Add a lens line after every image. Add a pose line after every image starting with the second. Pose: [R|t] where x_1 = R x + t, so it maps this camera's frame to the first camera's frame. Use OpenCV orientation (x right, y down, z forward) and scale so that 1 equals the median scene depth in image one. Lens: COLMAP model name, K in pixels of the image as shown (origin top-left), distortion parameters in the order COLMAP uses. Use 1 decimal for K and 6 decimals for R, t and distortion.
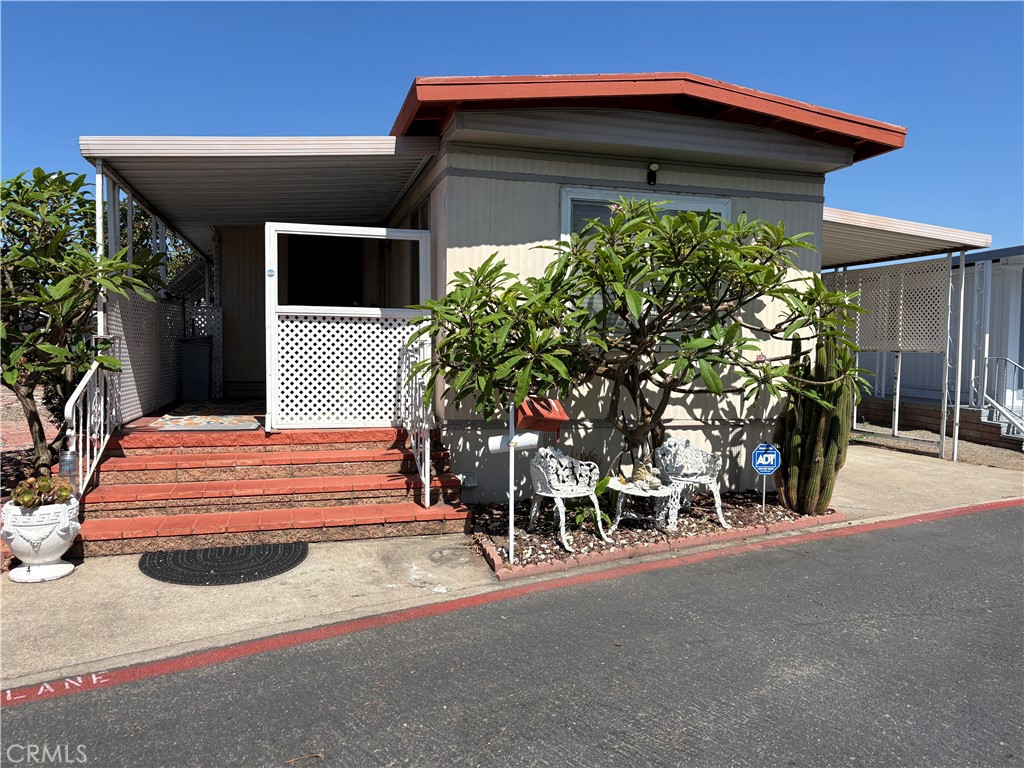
lens RADIAL K [[766.2, 0, 508.4], [0, 766.2, 382.7], [0, 0, 1]] dist [0.026736, -0.016393]
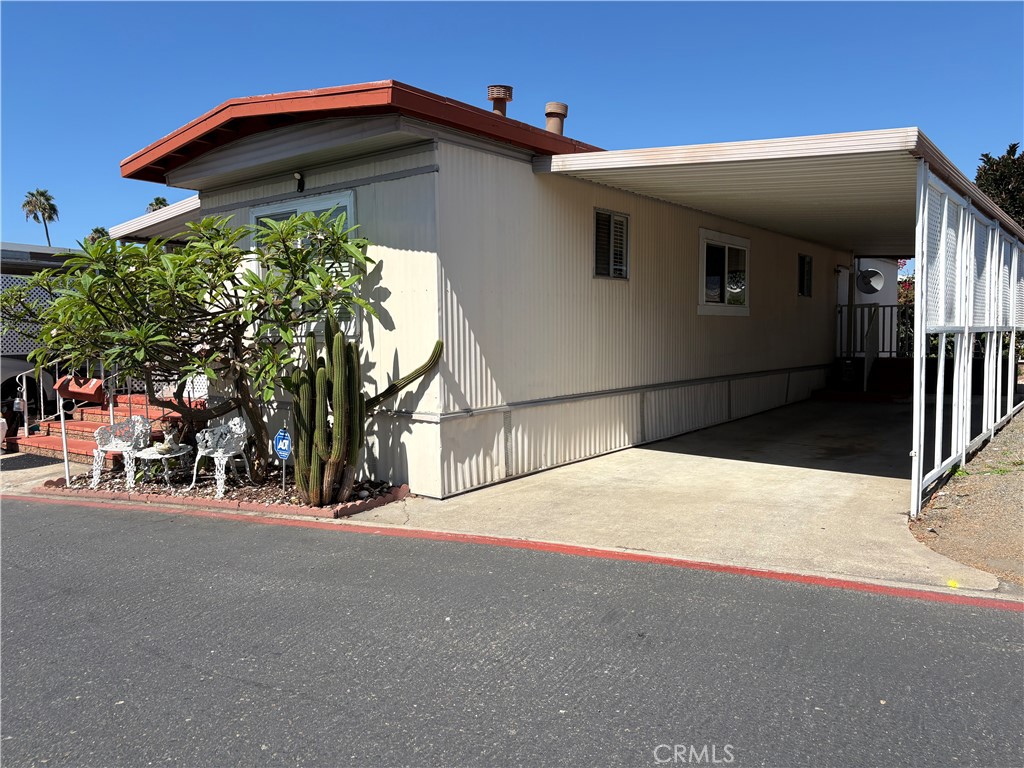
lens RADIAL K [[766.2, 0, 508.1], [0, 766.2, 386.9], [0, 0, 1]] dist [0.026736, -0.016393]
pose [[0.608621, 0.030524, -0.792874, 1.255712], [-0.017439, 0.999533, 0.025094, -0.010144], [0.793269, -0.001446, 0.608869, 0.563389]]
